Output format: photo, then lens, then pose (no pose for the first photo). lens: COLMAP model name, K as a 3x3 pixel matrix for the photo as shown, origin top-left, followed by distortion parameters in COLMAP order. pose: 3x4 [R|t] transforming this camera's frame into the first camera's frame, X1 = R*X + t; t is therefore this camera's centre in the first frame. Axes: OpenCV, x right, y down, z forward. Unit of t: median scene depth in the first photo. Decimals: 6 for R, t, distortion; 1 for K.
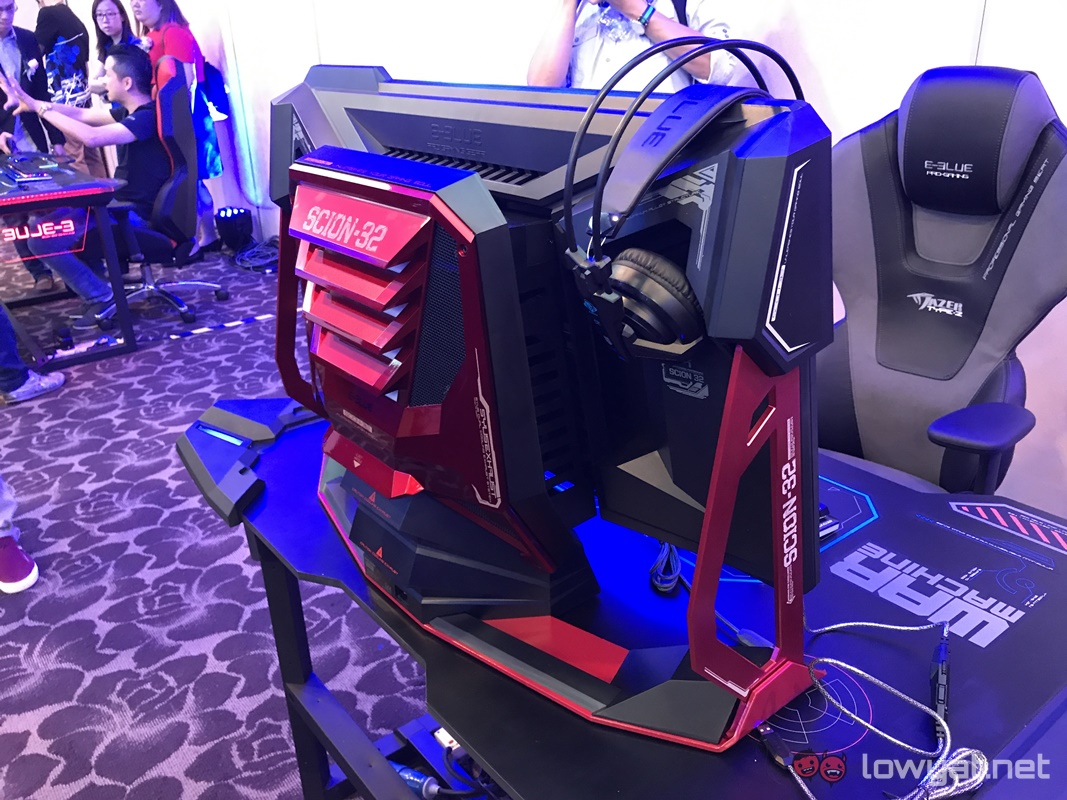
lens RADIAL K [[892.1, 0, 533.5], [0, 892.1, 400.0], [0, 0, 1]] dist [0.014890, 0.000311]
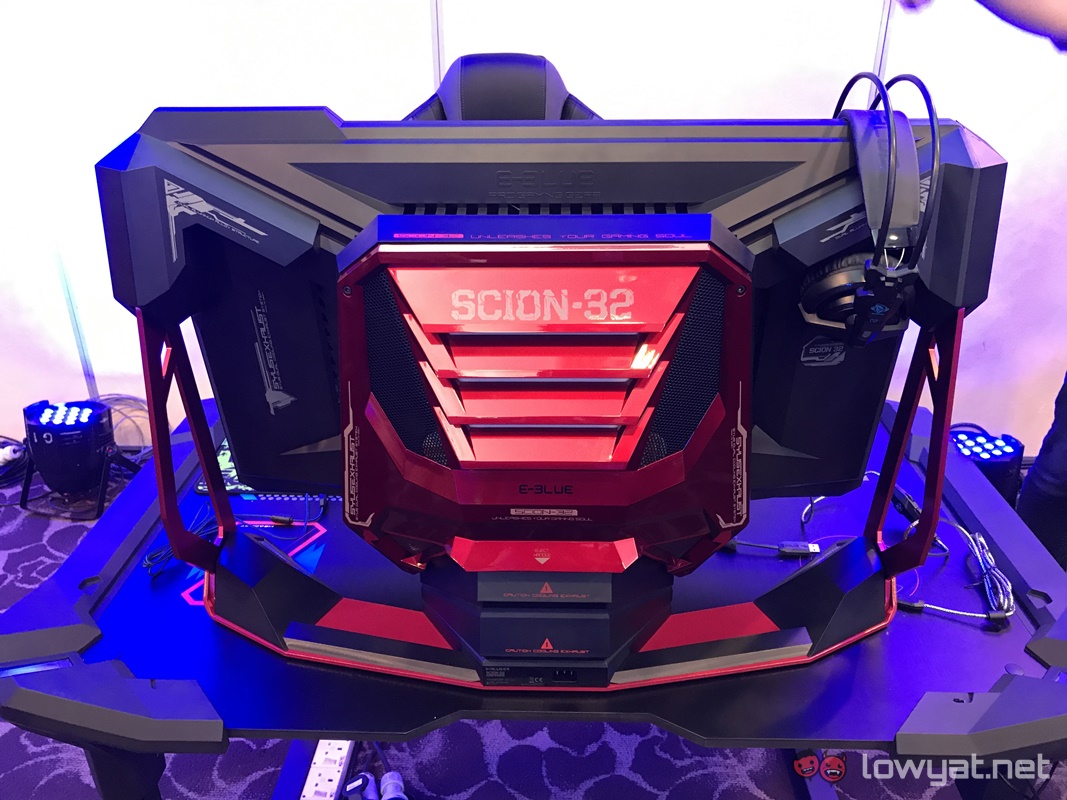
lens RADIAL K [[892.1, 0, 533.5], [0, 892.1, 400.0], [0, 0, 1]] dist [0.014890, 0.000311]
pose [[0.628180, -0.319991, 0.709222, -0.852390], [0.290246, 0.942094, 0.167980, -0.251594], [-0.721905, 0.100327, 0.684680, 0.425505]]
